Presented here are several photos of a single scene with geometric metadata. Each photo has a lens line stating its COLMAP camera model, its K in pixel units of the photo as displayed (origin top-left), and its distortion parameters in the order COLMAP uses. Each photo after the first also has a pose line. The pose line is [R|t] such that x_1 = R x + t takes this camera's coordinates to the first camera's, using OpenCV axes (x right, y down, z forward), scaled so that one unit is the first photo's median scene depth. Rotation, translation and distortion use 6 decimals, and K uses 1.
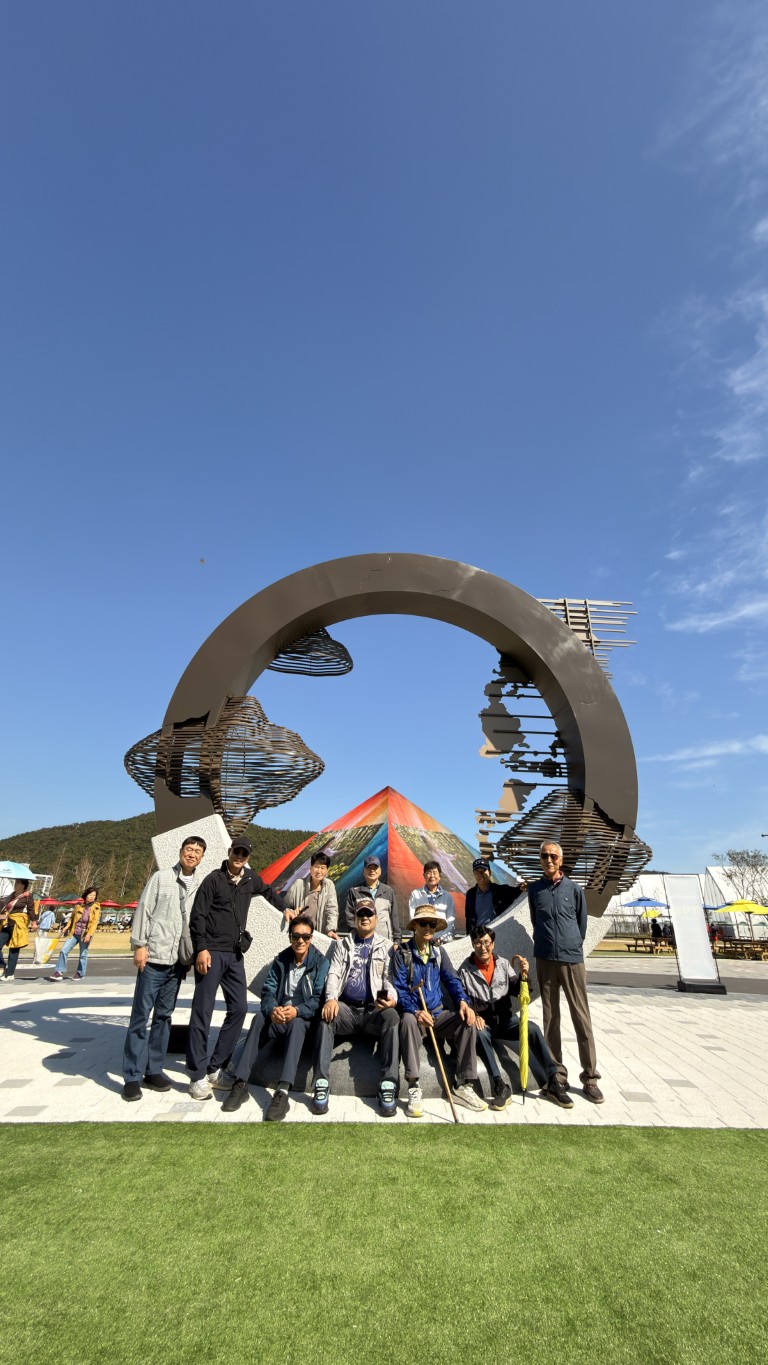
lens RADIAL K [[555.9, 0, 384.0], [0, 555.9, 682.5], [0, 0, 1]] dist [0.000255, -0.001078]
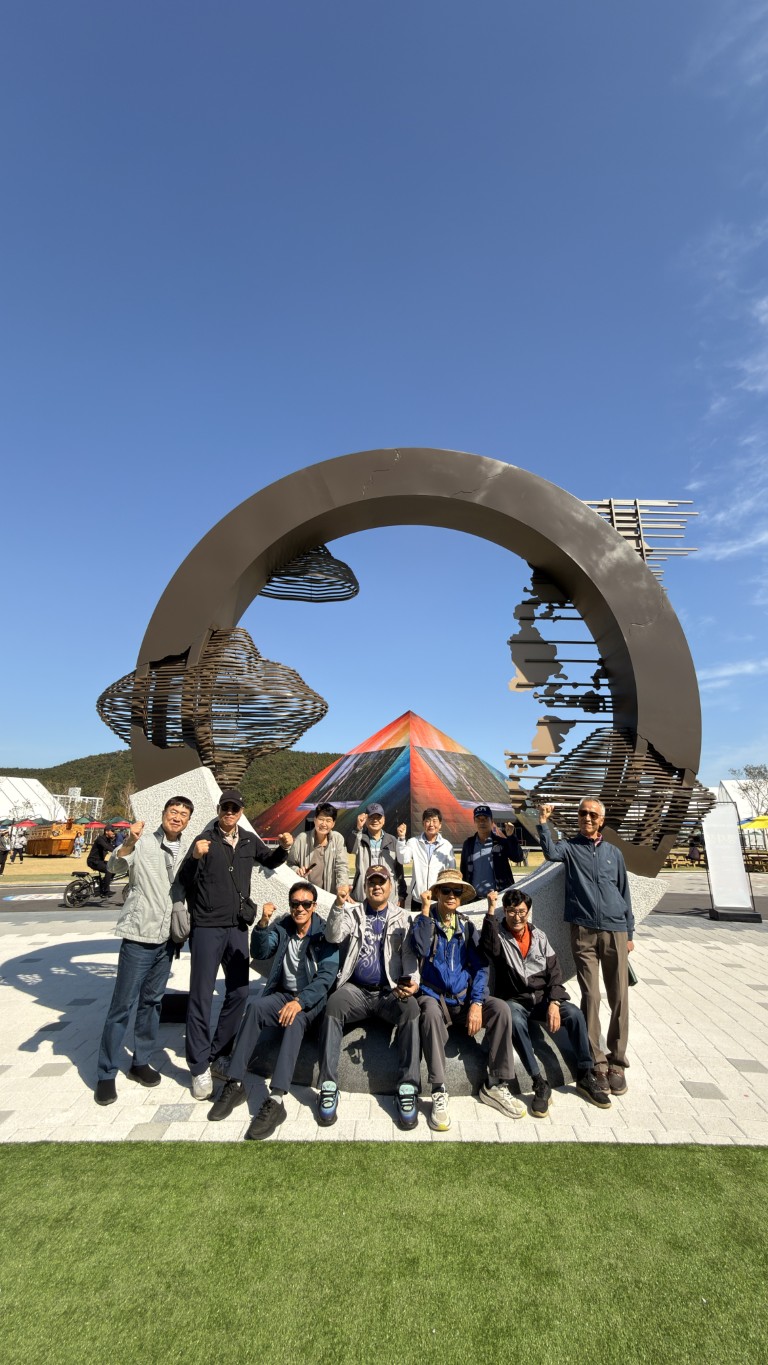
lens RADIAL K [[541.2, 0, 382.8], [0, 541.2, 680.4], [0, 0, 1]] dist [-0.001593, 0.000918]
pose [[0.998832, -0.025863, -0.040805, 0.014812], [0.030934, 0.991165, 0.128978, 0.004534], [0.037109, -0.130090, 0.990808, 0.202775]]
